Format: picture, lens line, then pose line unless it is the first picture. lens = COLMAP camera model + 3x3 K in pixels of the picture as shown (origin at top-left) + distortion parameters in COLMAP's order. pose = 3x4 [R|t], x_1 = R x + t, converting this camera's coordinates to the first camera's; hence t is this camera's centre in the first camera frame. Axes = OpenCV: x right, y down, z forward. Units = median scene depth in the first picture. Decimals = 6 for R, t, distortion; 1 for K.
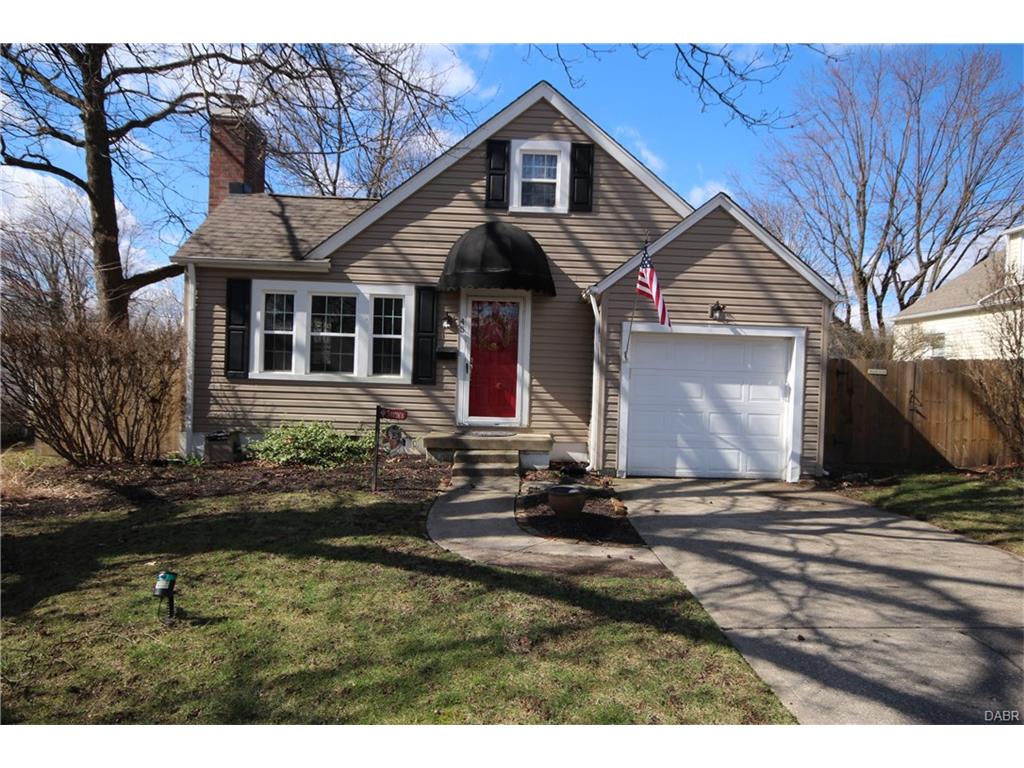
lens RADIAL K [[653.8, 0, 519.9], [0, 653.8, 385.7], [0, 0, 1]] dist [0.017326, 0.001224]
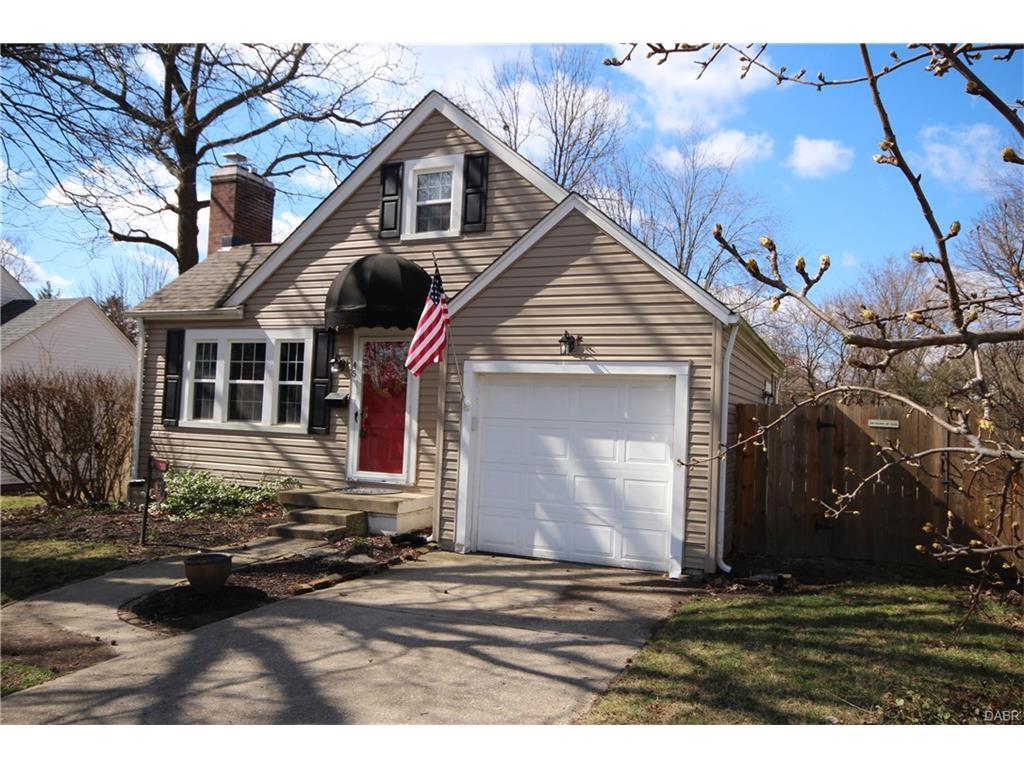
lens RADIAL K [[737.4, 0, 517.5], [0, 737.4, 387.0], [0, 0, 1]] dist [0.020252, 0.011749]
pose [[0.909809, -0.014194, -0.414784, 0.542692], [-0.013328, 0.997900, -0.063382, -0.006320], [0.414813, 0.063194, 0.907710, 0.169652]]
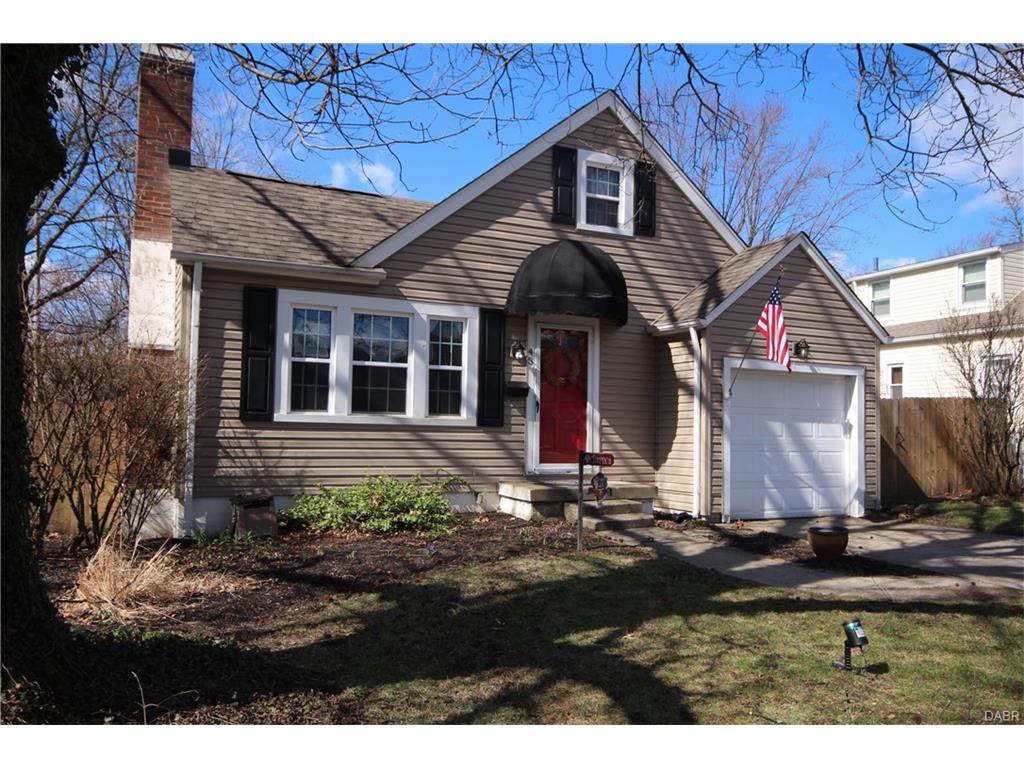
lens RADIAL K [[824.4, 0, 522.6], [0, 824.4, 384.4], [0, 0, 1]] dist [0.023664, 0.011307]
pose [[0.906517, 0.008510, 0.422084, -0.552148], [0.014328, 0.998601, -0.050906, -0.001547], [-0.421927, 0.052195, 0.905126, 0.037121]]
